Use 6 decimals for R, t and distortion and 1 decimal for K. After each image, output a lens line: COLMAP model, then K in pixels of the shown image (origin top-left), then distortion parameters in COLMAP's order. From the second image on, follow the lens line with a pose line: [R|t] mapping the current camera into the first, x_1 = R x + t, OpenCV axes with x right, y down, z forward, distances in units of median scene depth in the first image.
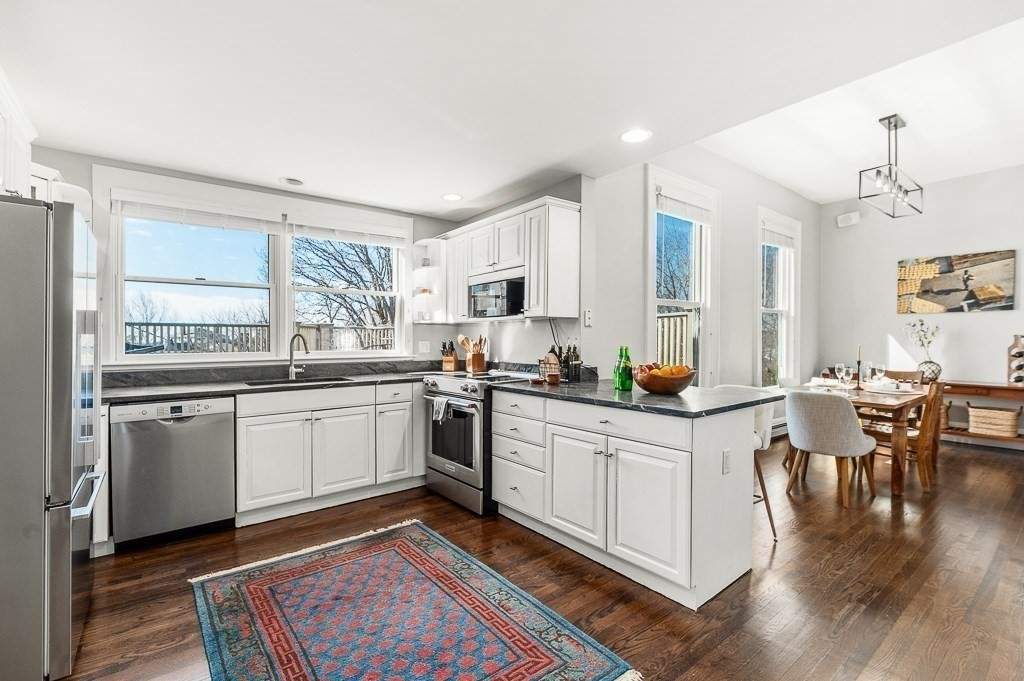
lens RADIAL K [[450.7, 0, 510.6], [0, 450.7, 344.8], [0, 0, 1]] dist [-0.003126, -0.000502]
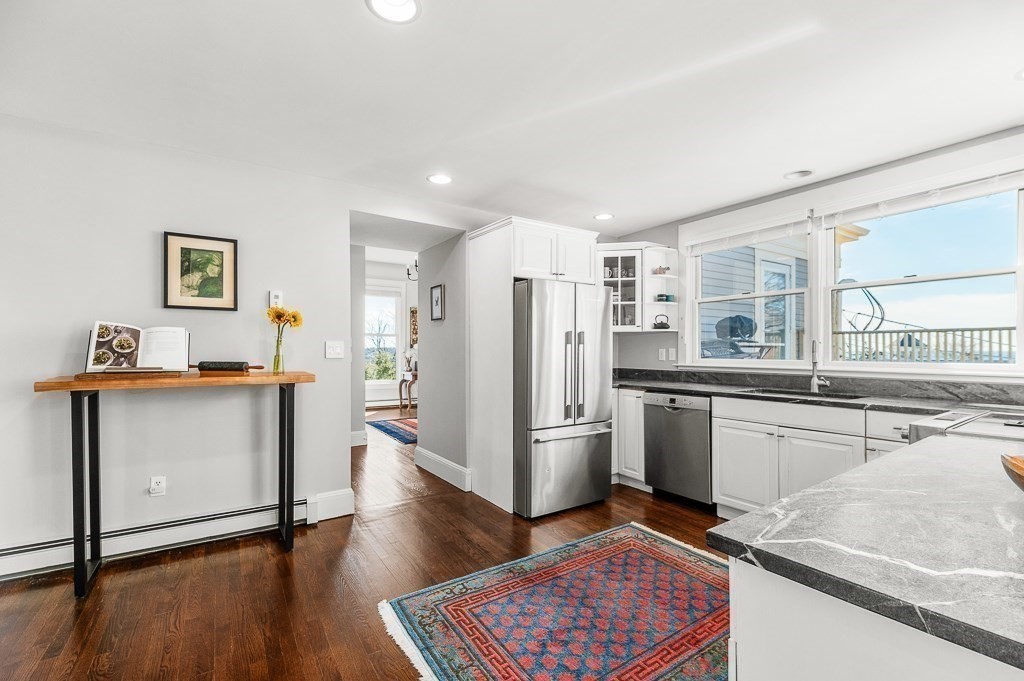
lens RADIAL K [[450.7, 0, 509.6], [0, 450.7, 341.4], [0, 0, 1]] dist [-0.003126, -0.000502]
pose [[-0.078760, -0.013105, -0.996807, 0.489734], [-0.011366, 0.999860, -0.012247, -0.005846], [0.996829, 0.010365, -0.078898, 0.510606]]
